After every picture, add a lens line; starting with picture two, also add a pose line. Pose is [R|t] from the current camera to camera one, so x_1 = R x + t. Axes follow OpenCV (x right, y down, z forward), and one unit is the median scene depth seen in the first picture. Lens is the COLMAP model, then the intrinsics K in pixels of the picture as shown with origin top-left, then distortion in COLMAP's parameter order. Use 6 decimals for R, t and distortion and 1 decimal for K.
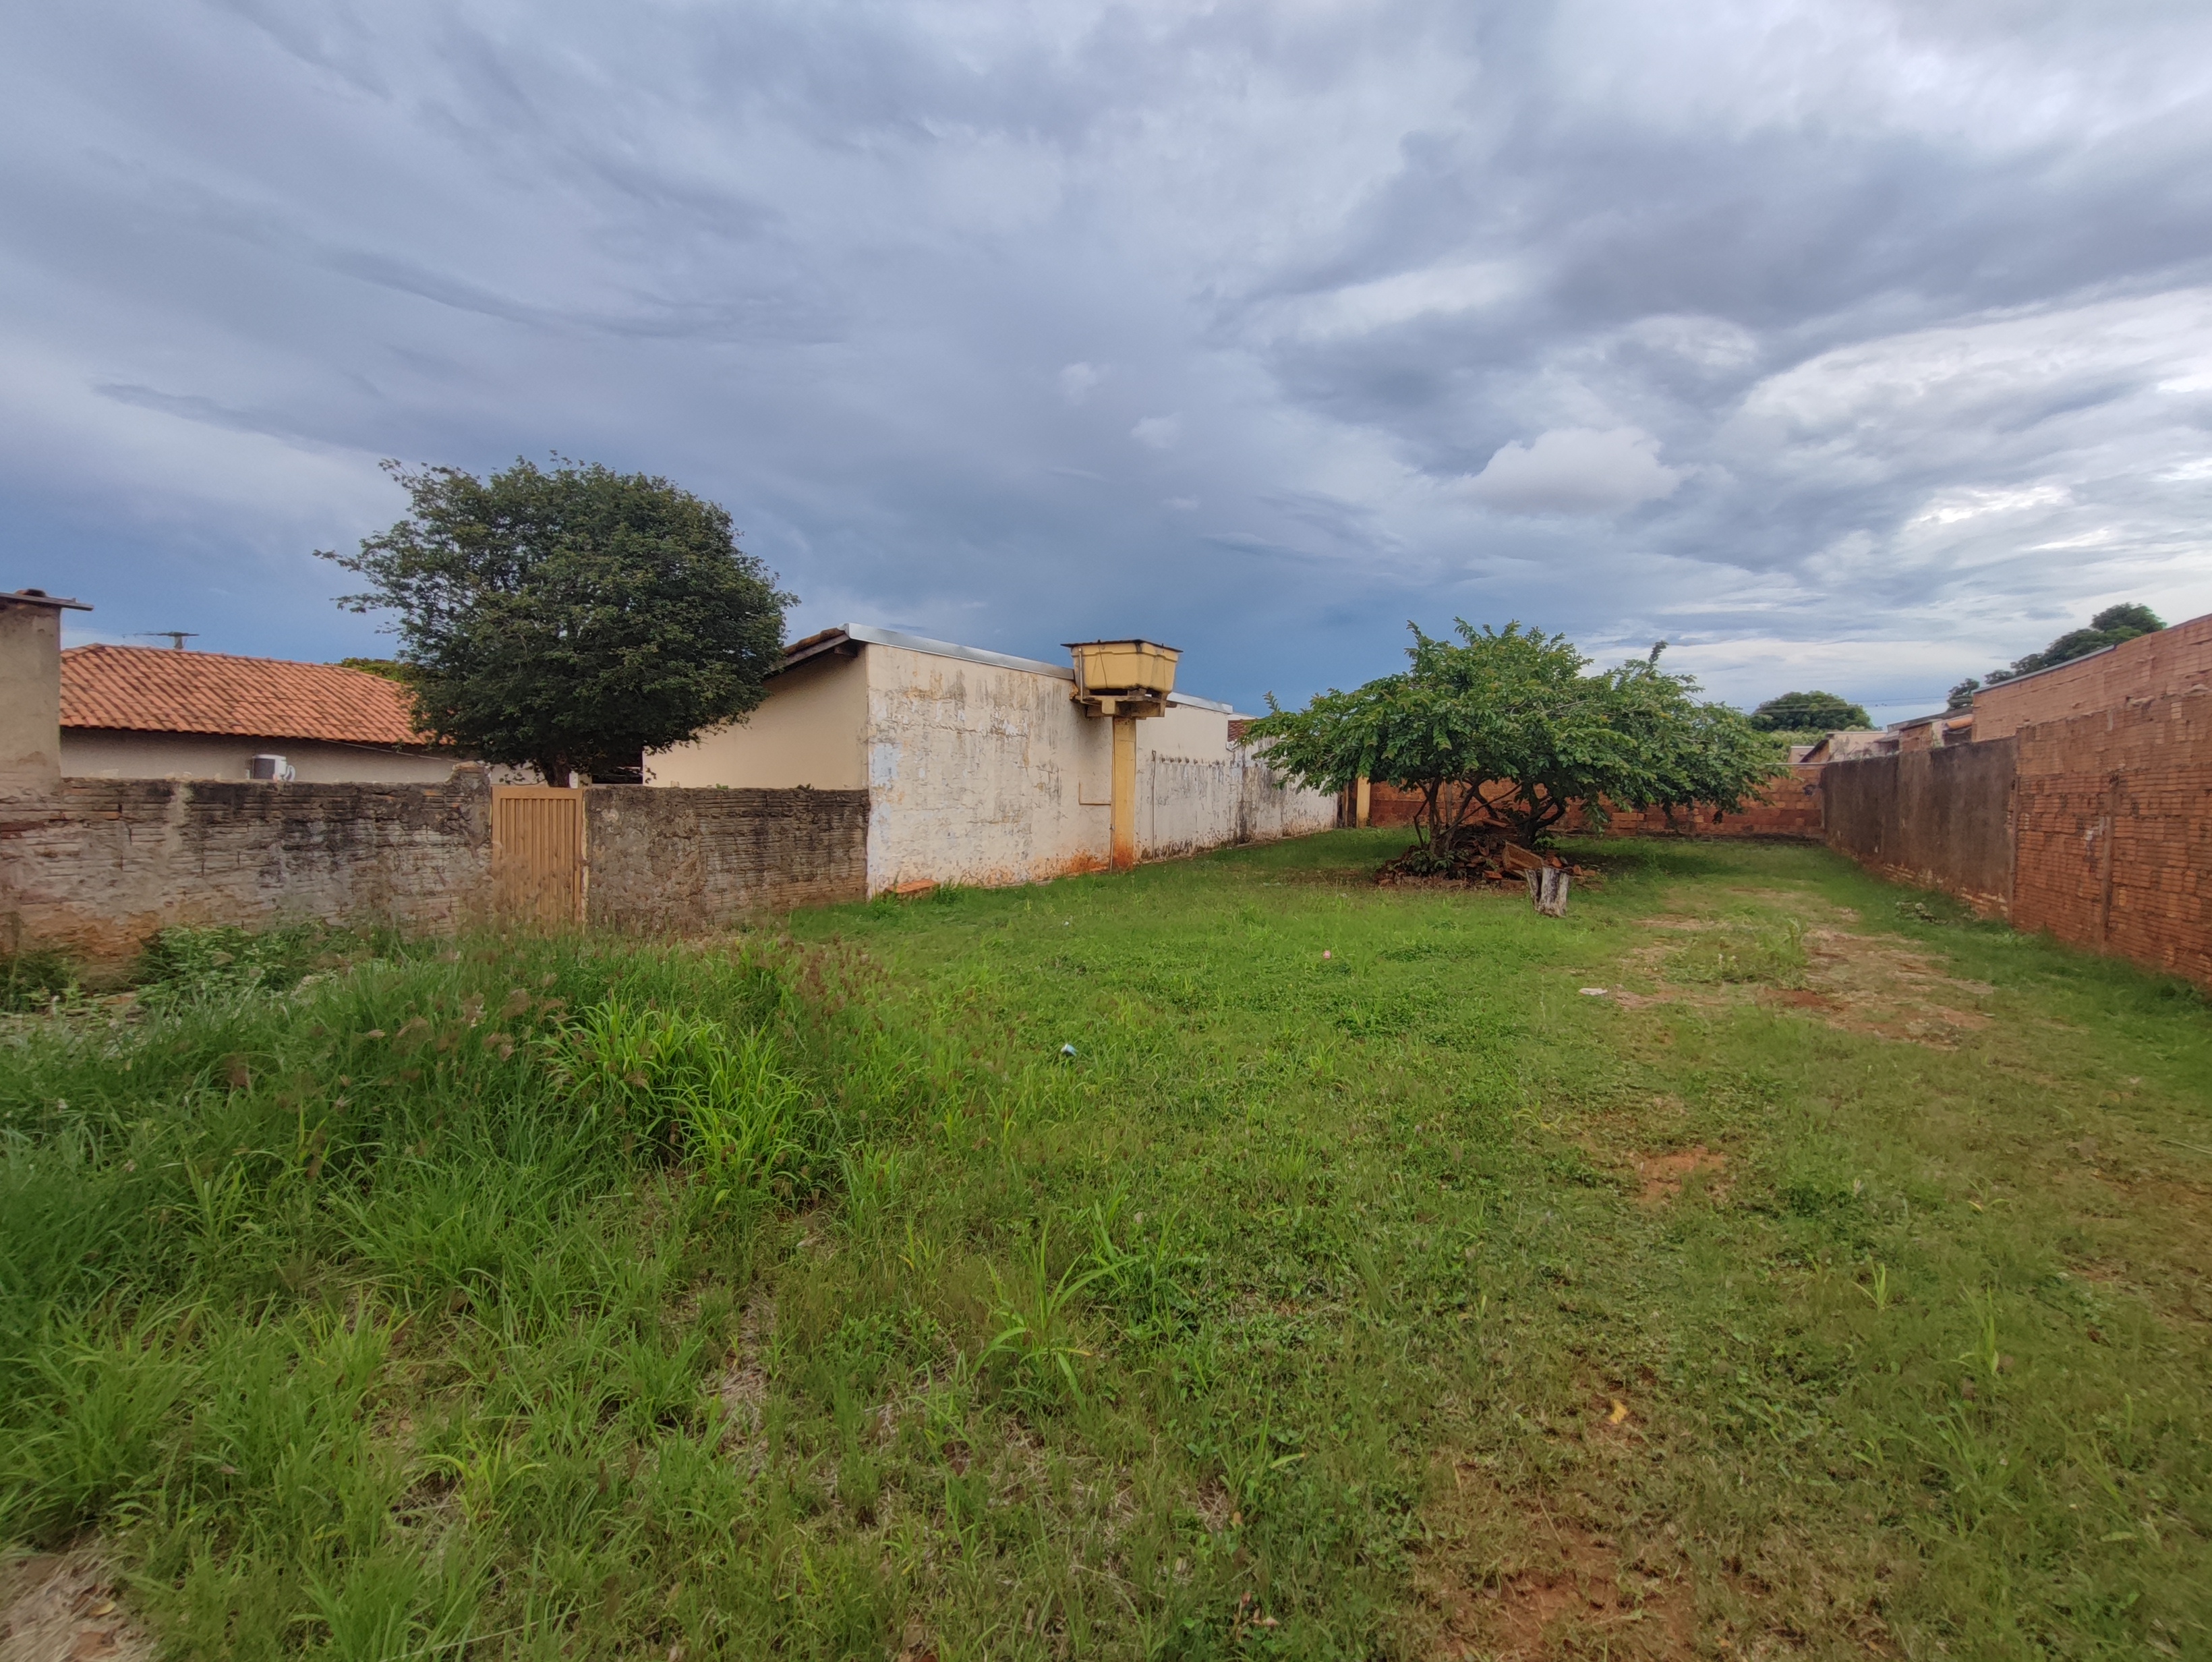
lens RADIAL K [[998.4, 0, 1101.2], [0, 998.4, 833.7], [0, 0, 1]] dist [0.004017, 0.000346]
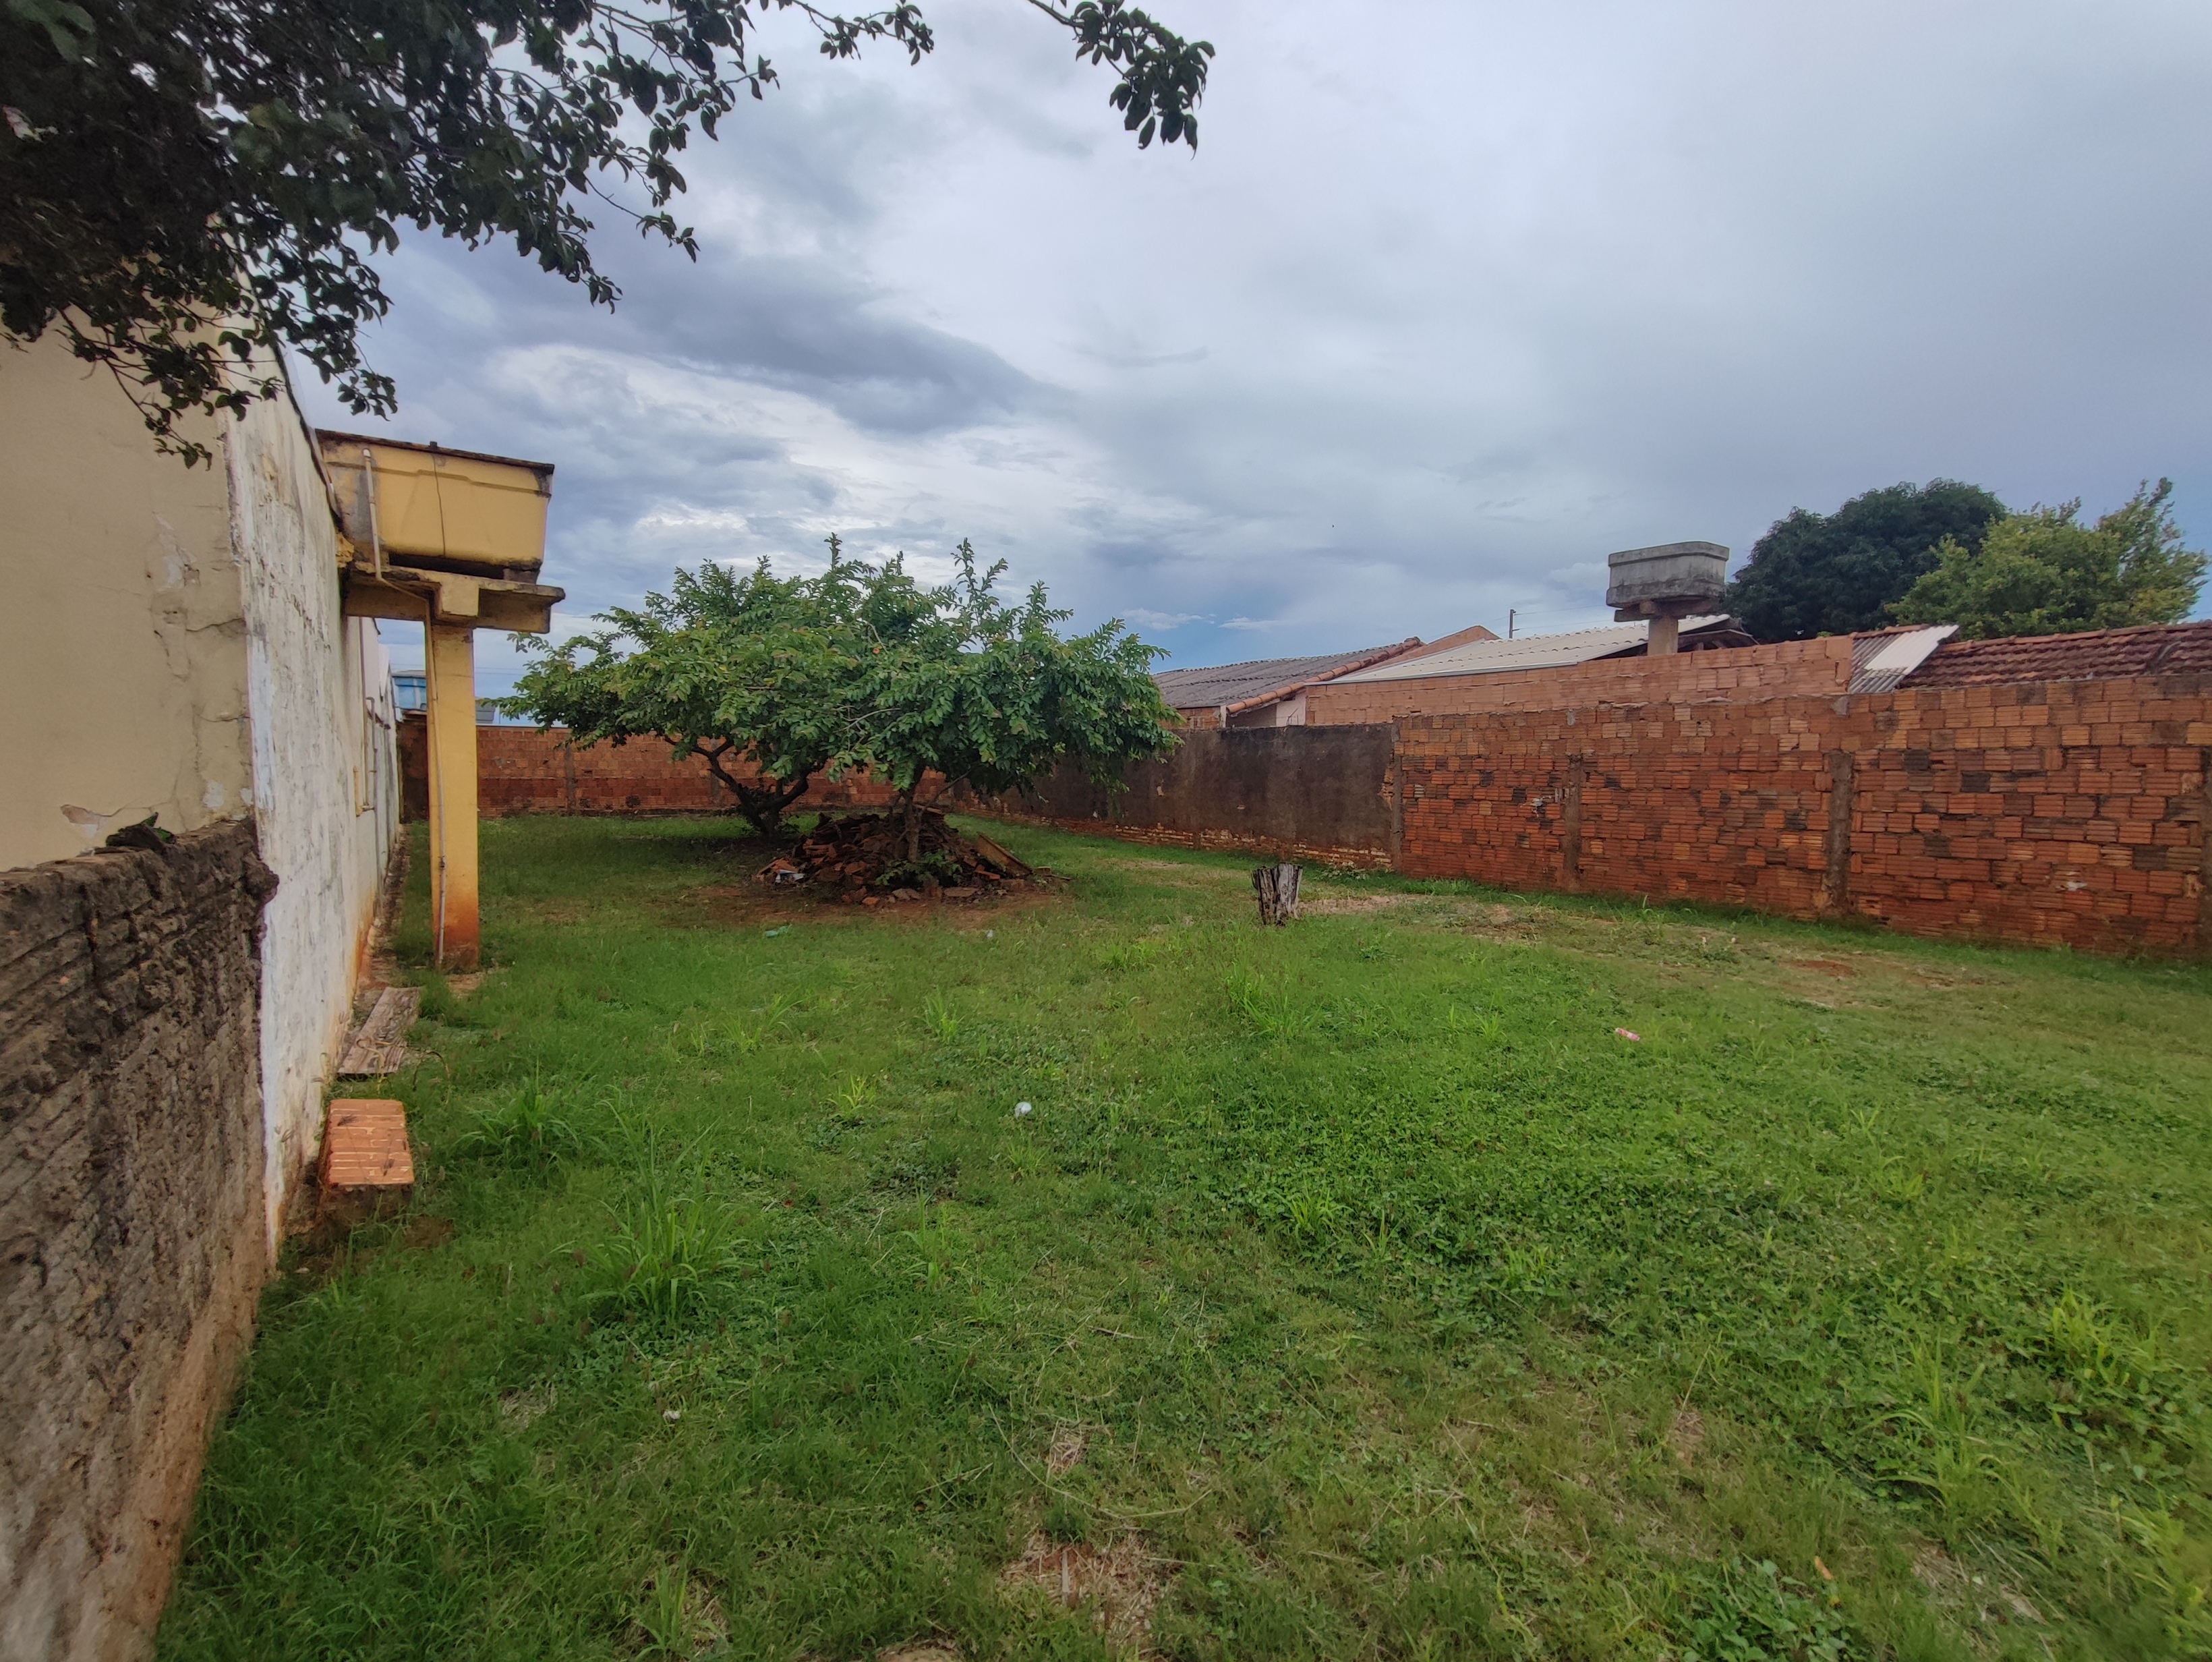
lens RADIAL K [[998.4, 0, 1104.6], [0, 998.4, 822.7], [0, 0, 1]] dist [0.004017, 0.000346]
pose [[0.451541, -0.064917, 0.889886, -0.189119], [0.040797, 0.997809, 0.052089, -0.026523], [-0.891317, 0.012784, 0.453200, 0.375688]]
